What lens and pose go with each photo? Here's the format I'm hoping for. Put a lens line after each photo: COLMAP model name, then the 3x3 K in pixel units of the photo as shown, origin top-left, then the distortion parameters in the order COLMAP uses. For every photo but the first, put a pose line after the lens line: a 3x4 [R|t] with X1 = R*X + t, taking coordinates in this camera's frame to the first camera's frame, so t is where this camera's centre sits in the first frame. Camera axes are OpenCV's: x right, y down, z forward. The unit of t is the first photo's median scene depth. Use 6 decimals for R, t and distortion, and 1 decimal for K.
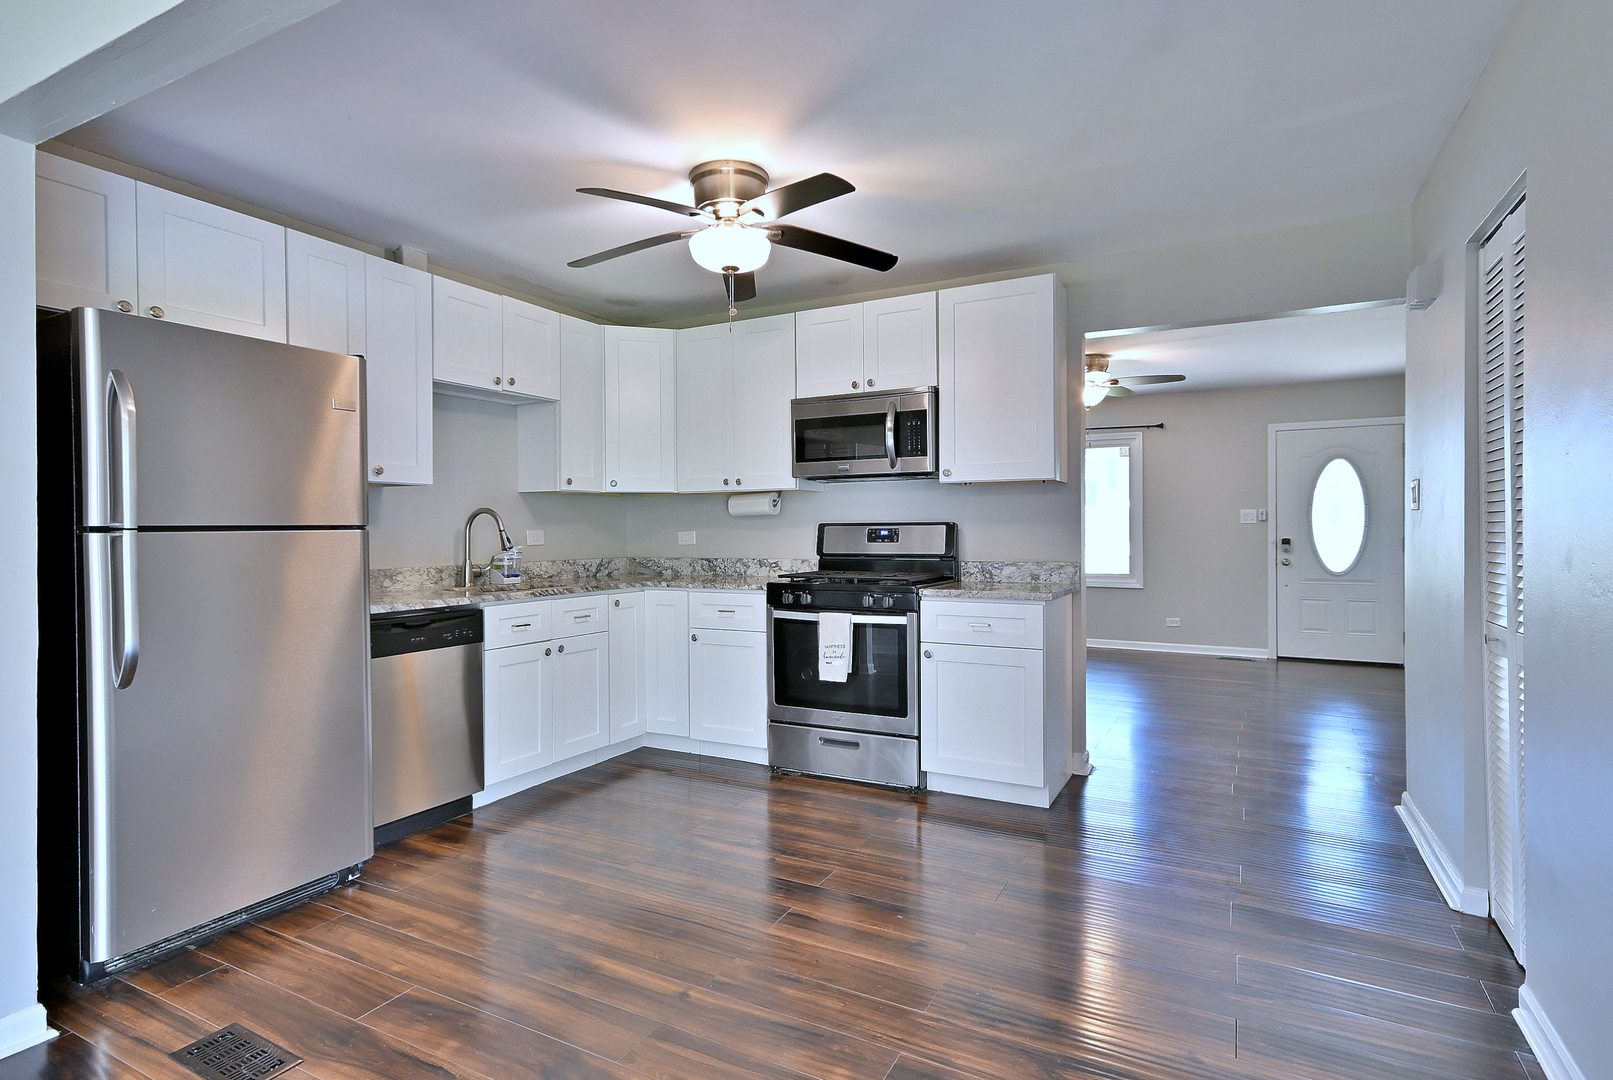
lens RADIAL K [[820.1, 0, 806.5], [0, 820.1, 540.0], [0, 0, 1]] dist [0.001701, 0.000720]
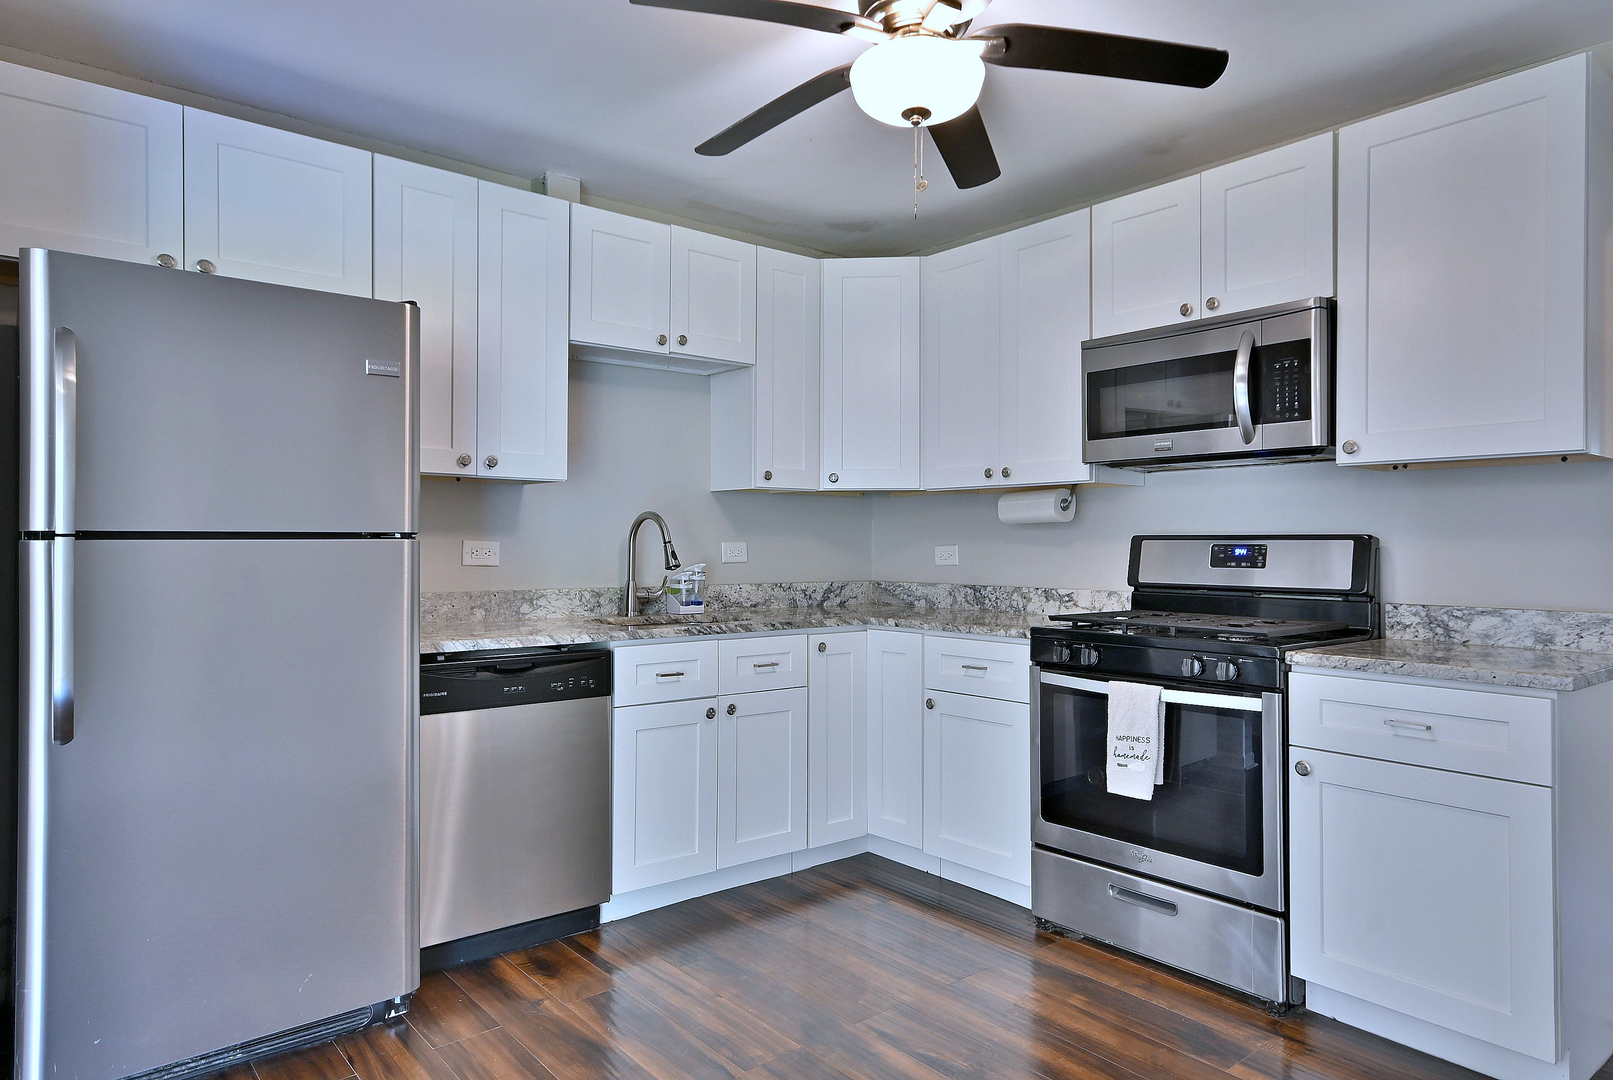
lens RADIAL K [[995.8, 0, 806.5], [0, 995.8, 540.0], [0, 0, 1]] dist [-0.000201, 0.034194]
pose [[0.924106, 0.007782, -0.382057, 0.087269], [-0.014029, 0.999810, -0.013568, -0.003157], [0.381878, 0.017899, 0.924039, 0.217714]]
